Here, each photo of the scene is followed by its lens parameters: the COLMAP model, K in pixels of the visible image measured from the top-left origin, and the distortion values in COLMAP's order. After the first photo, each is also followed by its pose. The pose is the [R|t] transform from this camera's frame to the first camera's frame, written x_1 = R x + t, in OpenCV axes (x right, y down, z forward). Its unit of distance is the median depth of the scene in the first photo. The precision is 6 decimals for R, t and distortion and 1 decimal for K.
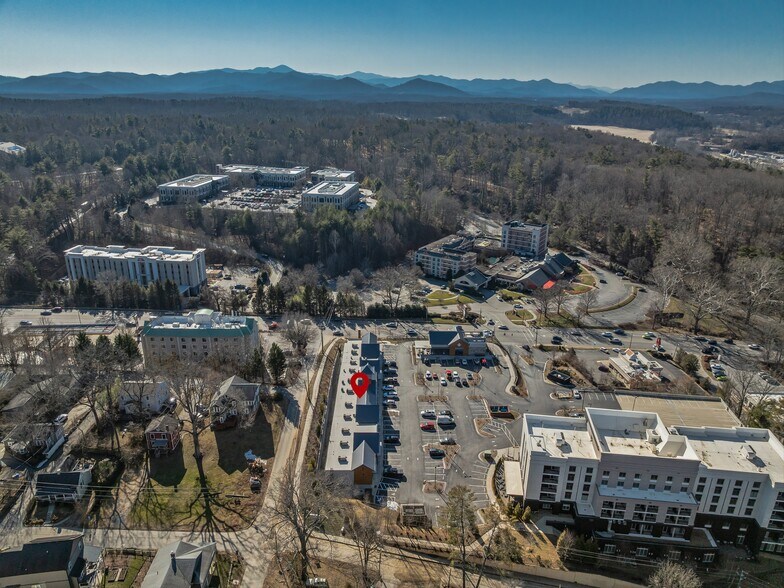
lens RADIAL K [[553.1, 0, 392.0], [0, 553.1, 294.0], [0, 0, 1]] dist [-0.032741, -0.003039]
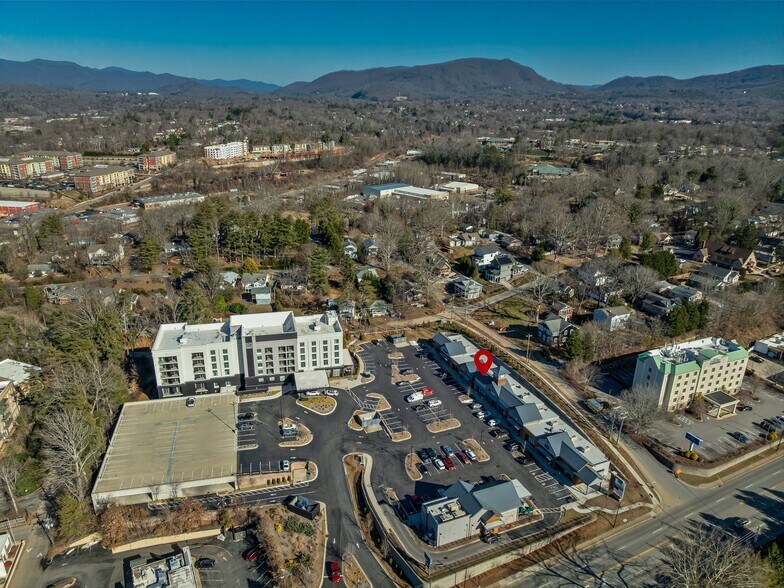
lens RADIAL K [[576.9, 0, 370.8], [0, 576.9, 292.9], [0, 0, 1]] dist [0.000201, -0.000117]
pose [[-0.936233, 0.112742, -0.332801, 0.416444], [-0.131175, 0.766513, 0.628690, -0.495321], [0.325976, 0.632256, -0.702846, 1.286295]]
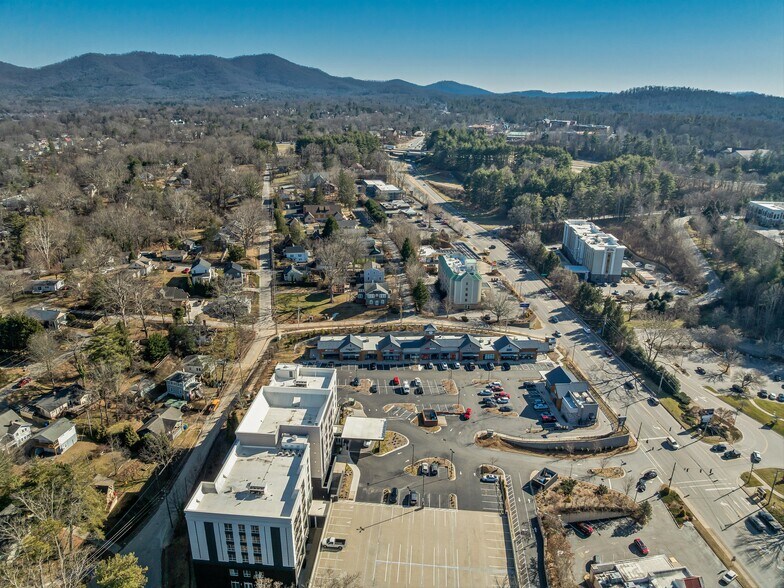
lens RADIAL K [[553.1, 0, 392.0], [0, 553.1, 294.0], [0, 0, 1]] dist [-0.032741, -0.003039]
pose [[0.064287, 0.332028, -0.941076, 0.839755], [-0.354606, 0.889083, 0.289459, -0.193768], [0.932803, 0.315102, 0.174895, 0.567499]]
